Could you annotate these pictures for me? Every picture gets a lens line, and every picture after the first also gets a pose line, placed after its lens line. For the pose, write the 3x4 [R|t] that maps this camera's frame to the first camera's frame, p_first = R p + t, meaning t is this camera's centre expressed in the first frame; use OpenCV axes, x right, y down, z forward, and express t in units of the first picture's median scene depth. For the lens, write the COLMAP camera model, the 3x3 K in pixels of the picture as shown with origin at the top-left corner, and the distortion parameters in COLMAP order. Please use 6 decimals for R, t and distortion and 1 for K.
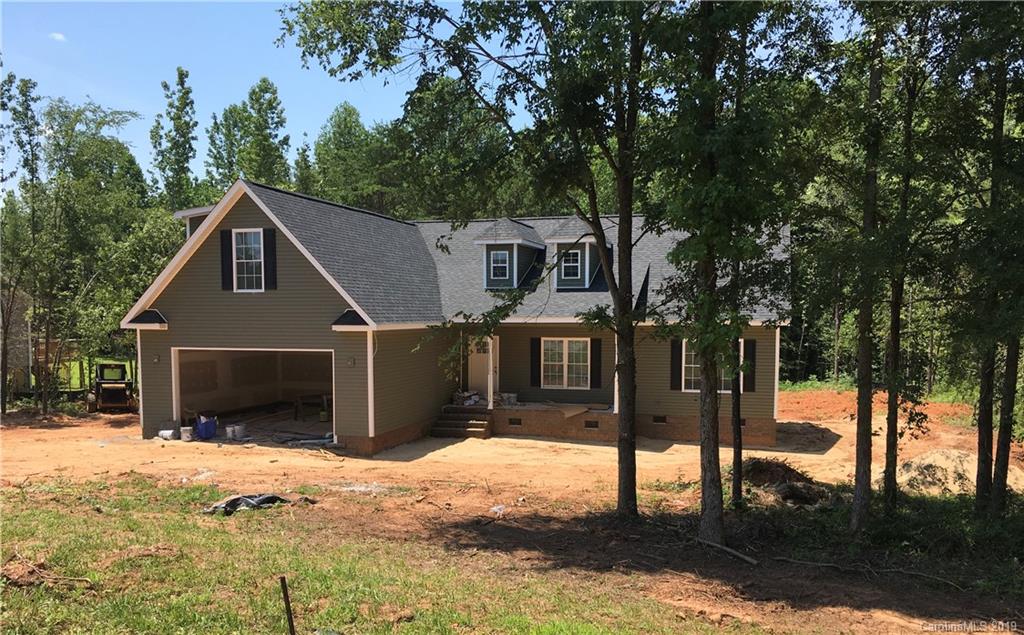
lens RADIAL K [[857.6, 0, 512.0], [0, 857.6, 317.5], [0, 0, 1]] dist [0.003707, -0.001907]
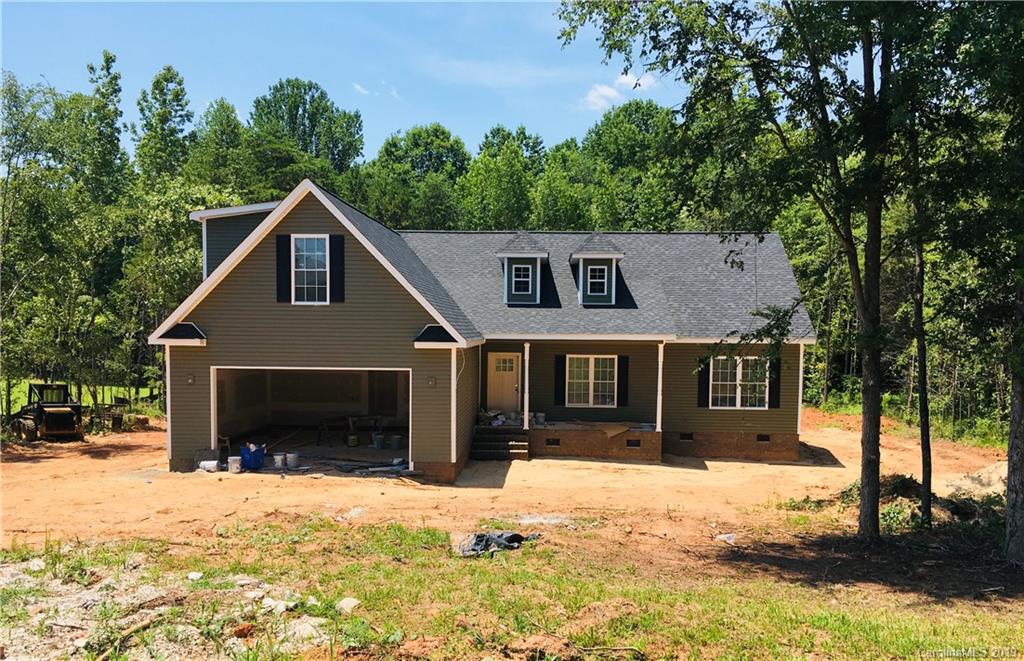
lens RADIAL K [[859.1, 0, 512.0], [0, 859.1, 330.5], [0, 0, 1]] dist [0.016251, 0.001128]
pose [[0.975879, 0.007437, 0.218187, -0.289150], [-0.007164, 0.999972, -0.002043, -0.002111], [-0.218196, 0.000430, 0.975905, 0.073358]]
